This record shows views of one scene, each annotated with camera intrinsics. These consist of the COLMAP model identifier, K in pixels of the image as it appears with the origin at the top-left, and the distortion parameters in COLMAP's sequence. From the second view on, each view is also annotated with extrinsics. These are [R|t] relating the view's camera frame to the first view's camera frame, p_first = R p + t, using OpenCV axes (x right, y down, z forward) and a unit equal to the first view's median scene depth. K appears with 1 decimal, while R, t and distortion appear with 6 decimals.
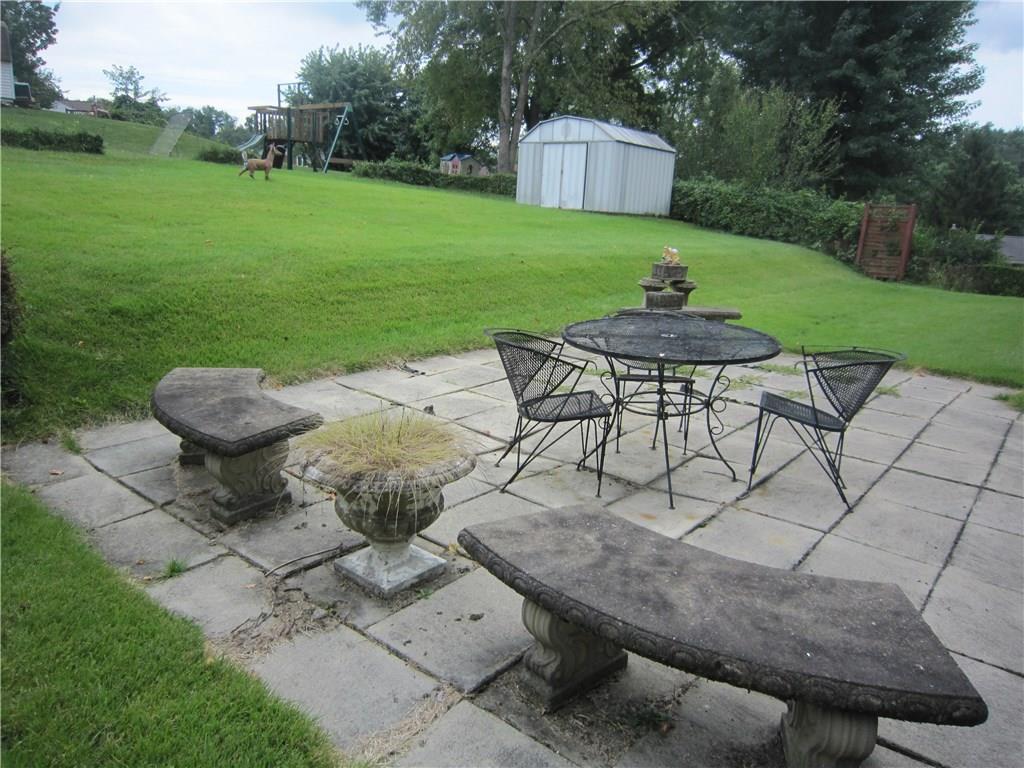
lens RADIAL K [[726.5, 0, 507.4], [0, 726.5, 386.9], [0, 0, 1]] dist [-0.060415, 0.023397]
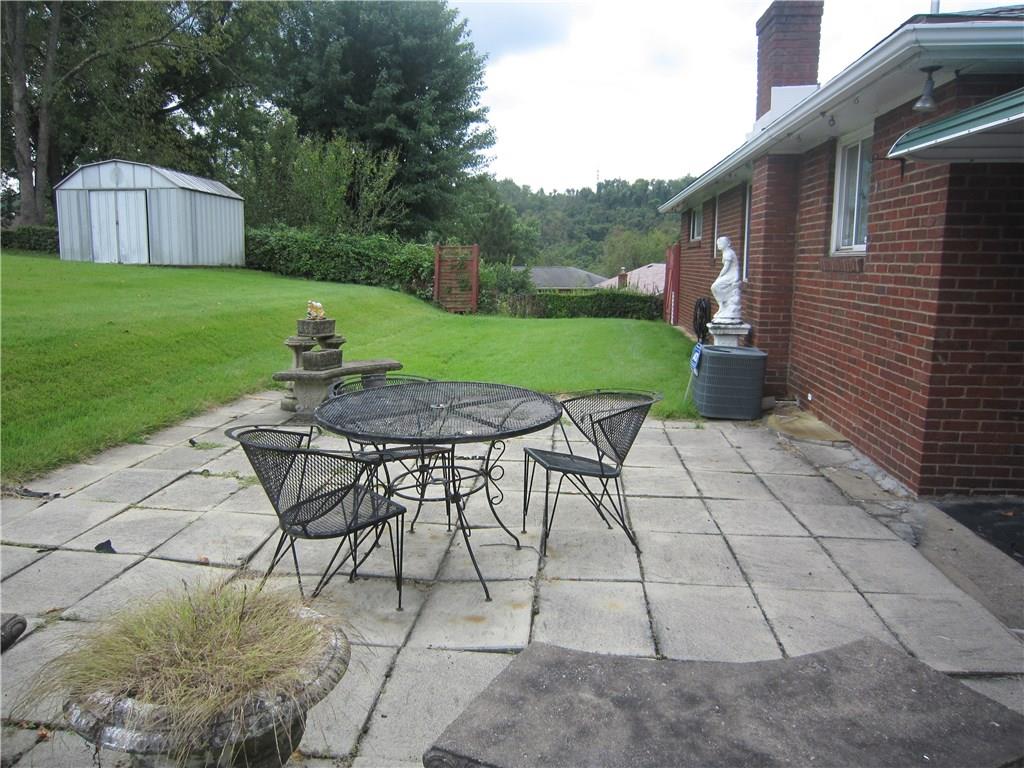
lens RADIAL K [[726.5, 0, 507.4], [0, 726.5, 386.9], [0, 0, 1]] dist [-0.060415, 0.023397]
pose [[0.825268, -0.131045, 0.549327, -0.036256], [0.163936, 0.986410, -0.010971, -0.013364], [-0.540424, 0.099109, 0.835535, 0.040064]]
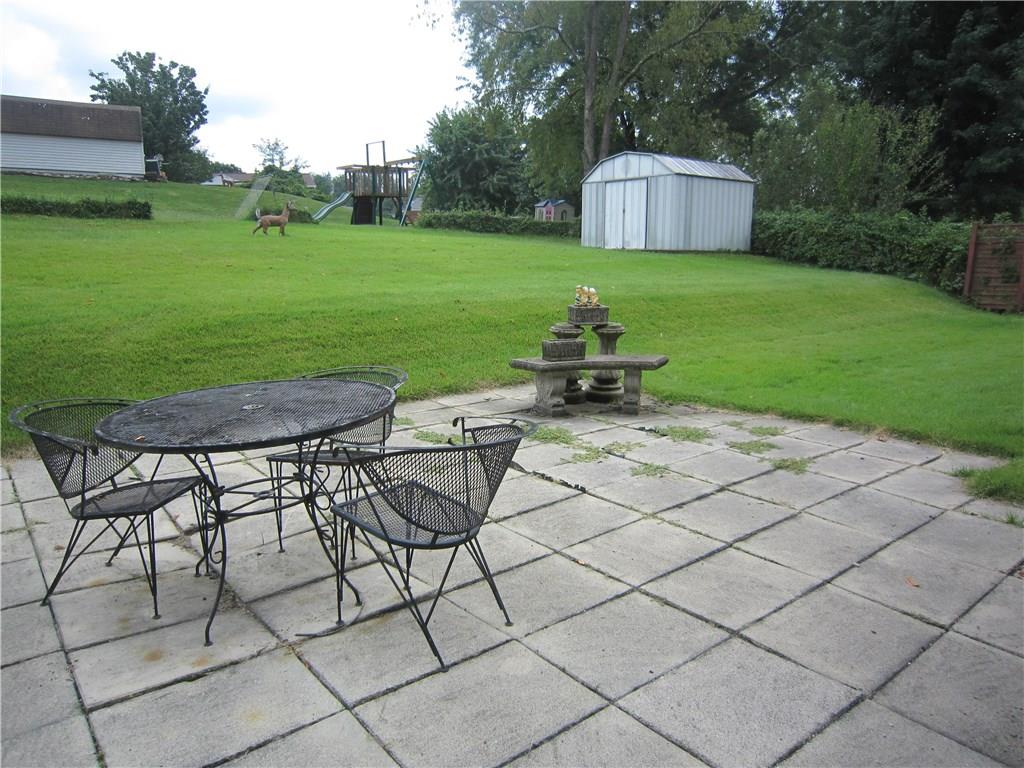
lens RADIAL K [[727.0, 0, 506.7], [0, 727.0, 382.3], [0, 0, 1]] dist [-0.039179, 0.007397]
pose [[0.978193, -0.014192, -0.207212, 0.120451], [-0.000146, 0.997615, -0.069017, -0.008376], [0.207697, 0.067543, 0.975859, 0.059390]]
